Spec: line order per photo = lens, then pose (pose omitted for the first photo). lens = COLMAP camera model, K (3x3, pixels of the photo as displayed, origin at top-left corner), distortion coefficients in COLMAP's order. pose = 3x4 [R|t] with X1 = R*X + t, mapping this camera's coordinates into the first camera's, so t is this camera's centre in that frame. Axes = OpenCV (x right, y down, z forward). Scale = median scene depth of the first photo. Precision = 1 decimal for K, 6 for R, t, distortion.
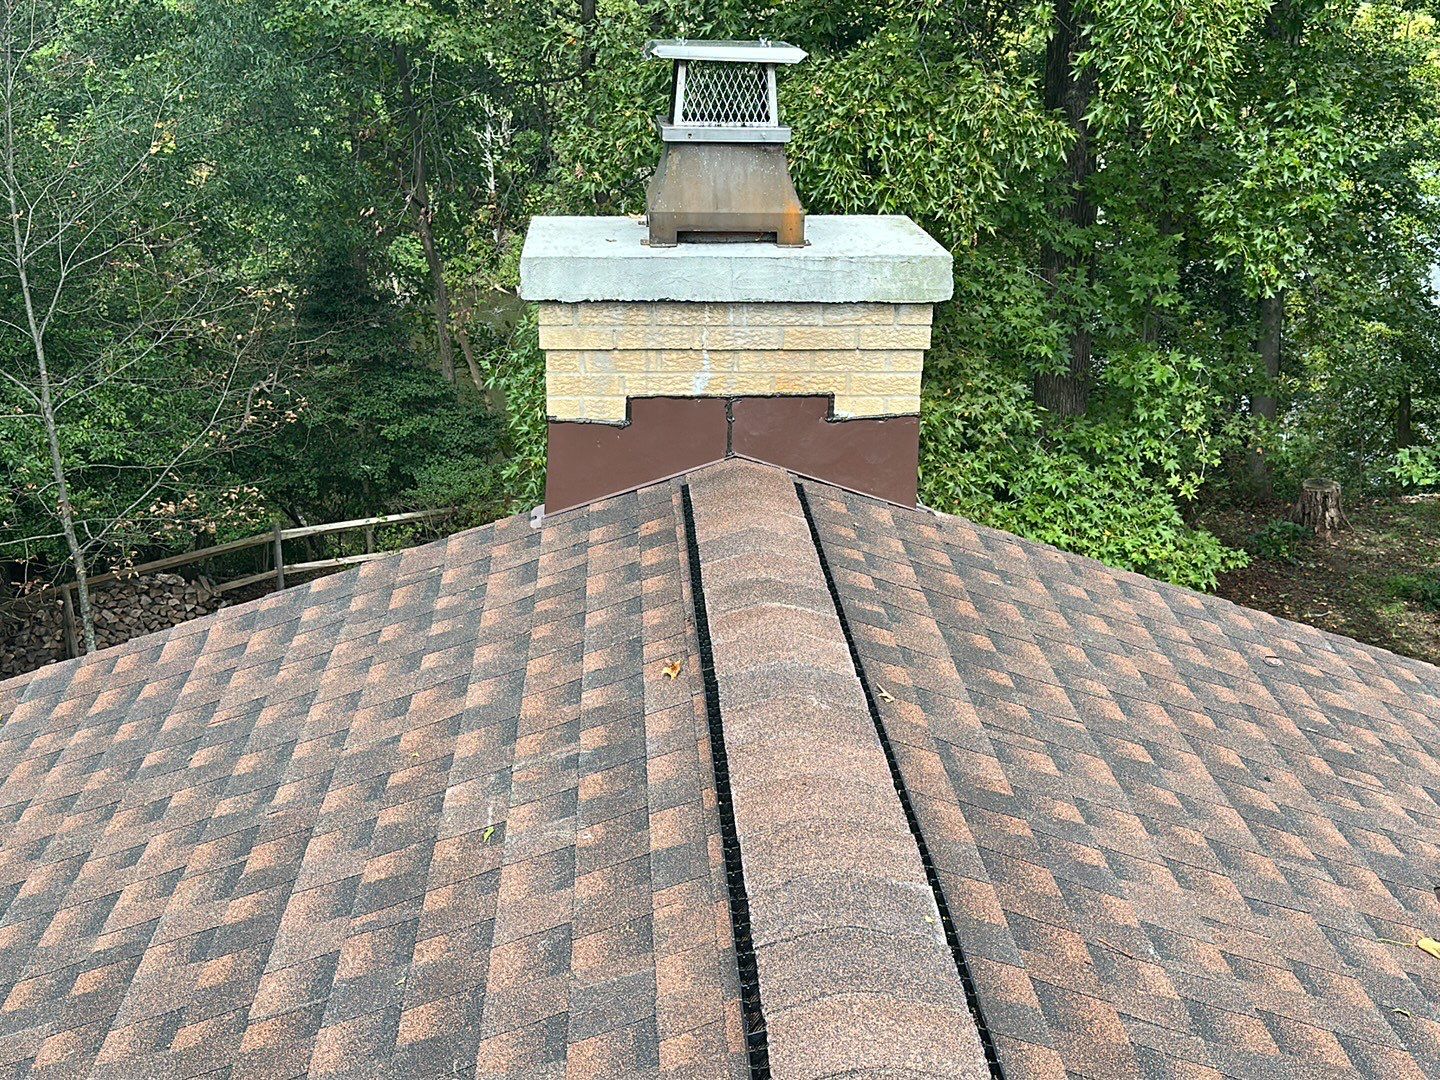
lens RADIAL K [[1632.0, 0, 720.0], [0, 1632.0, 540.0], [0, 0, 1]] dist [0.093281, -0.004402]
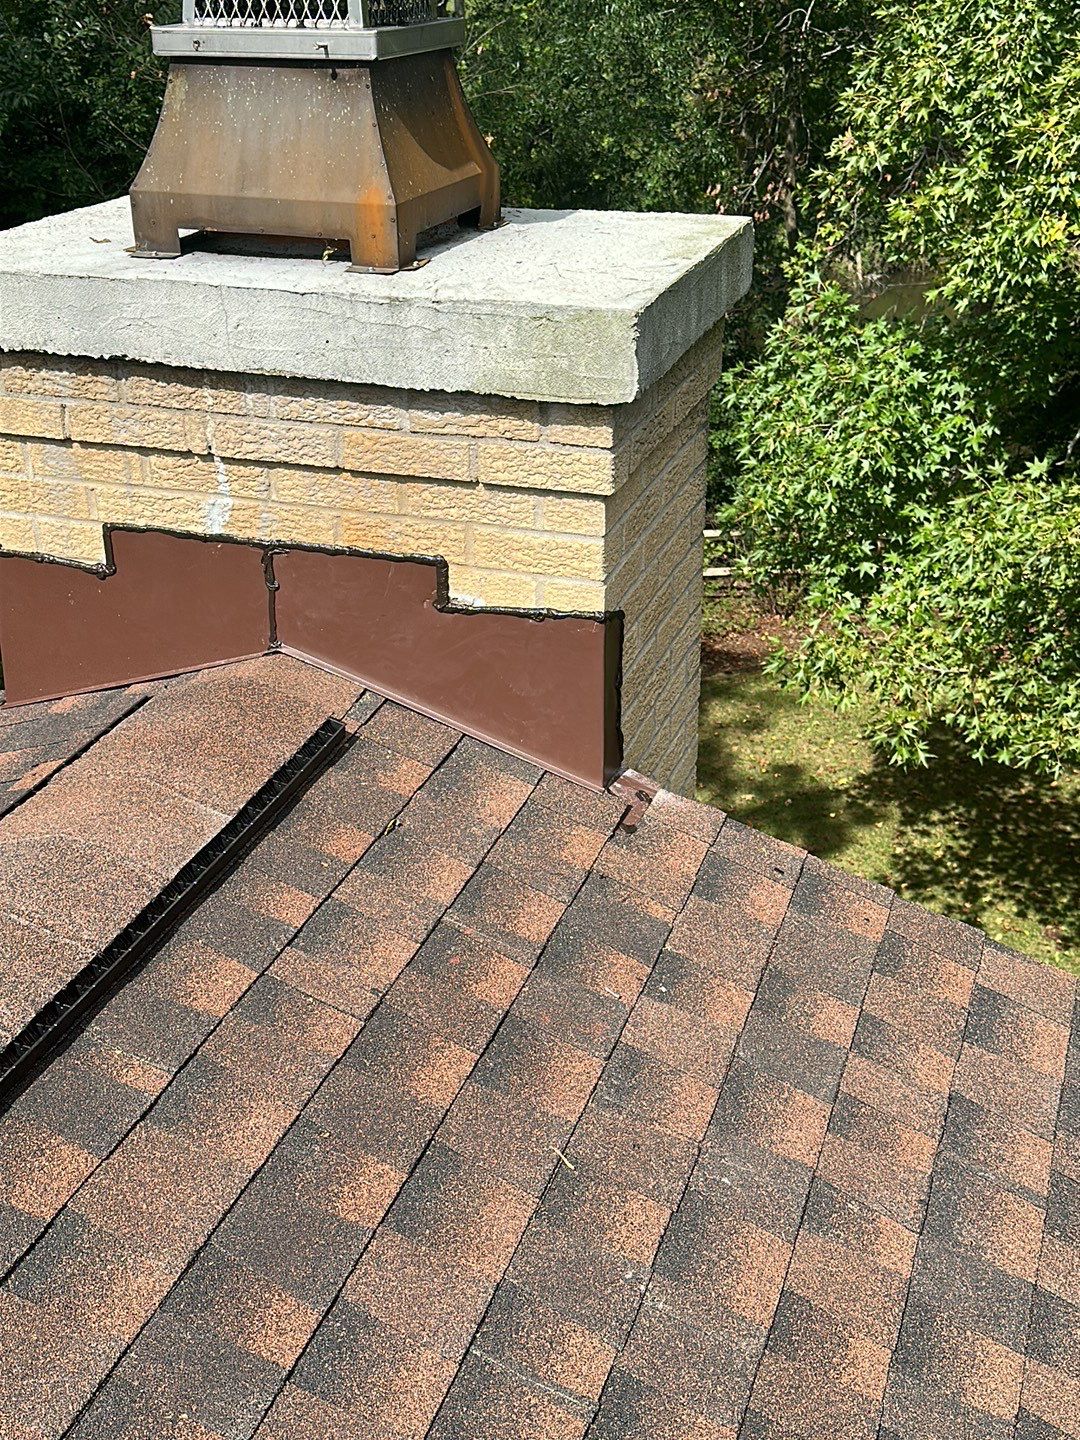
lens RADIAL K [[1659.8, 0, 540.0], [0, 1659.8, 720.0], [0, 0, 1]] dist [0.207596, -0.514766]
pose [[0.924052, 0.146110, -0.353241, 0.300733], [-0.106752, 0.985940, 0.128554, -0.112358], [0.367057, -0.081082, 0.926658, 0.509676]]
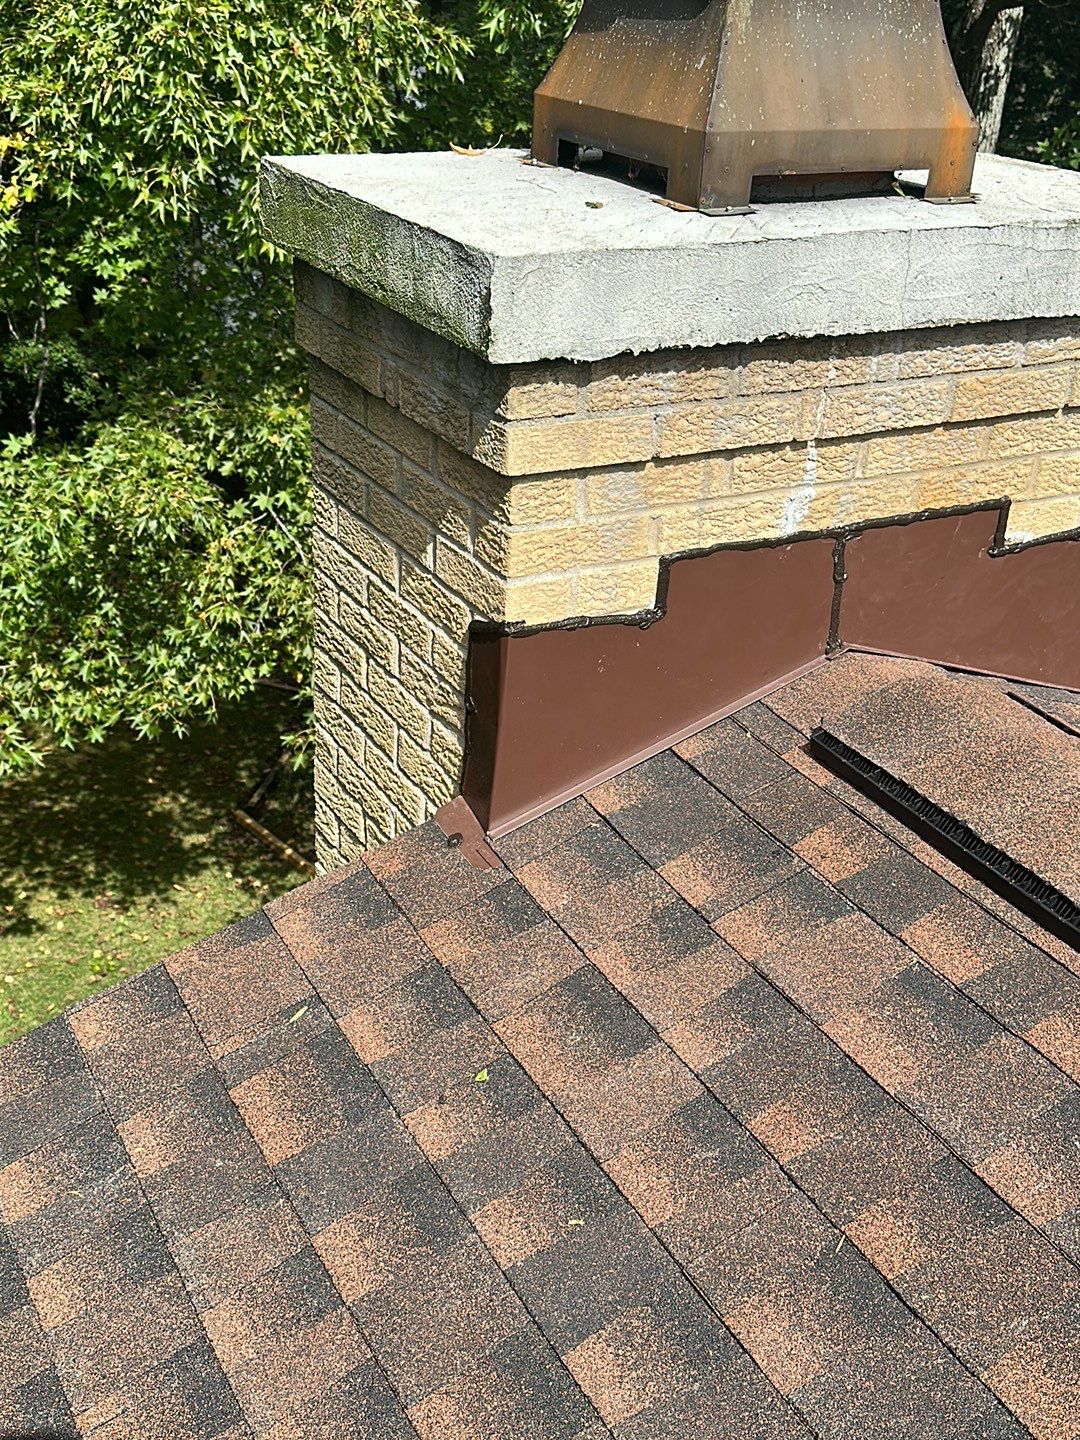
lens RADIAL K [[1659.8, 0, 540.0], [0, 1659.8, 720.0], [0, 0, 1]] dist [0.207596, -0.514766]
pose [[0.908468, -0.156495, 0.387551, -0.277023], [0.108169, 0.983698, 0.143660, -0.114245], [-0.403715, -0.088589, 0.910585, 0.585970]]
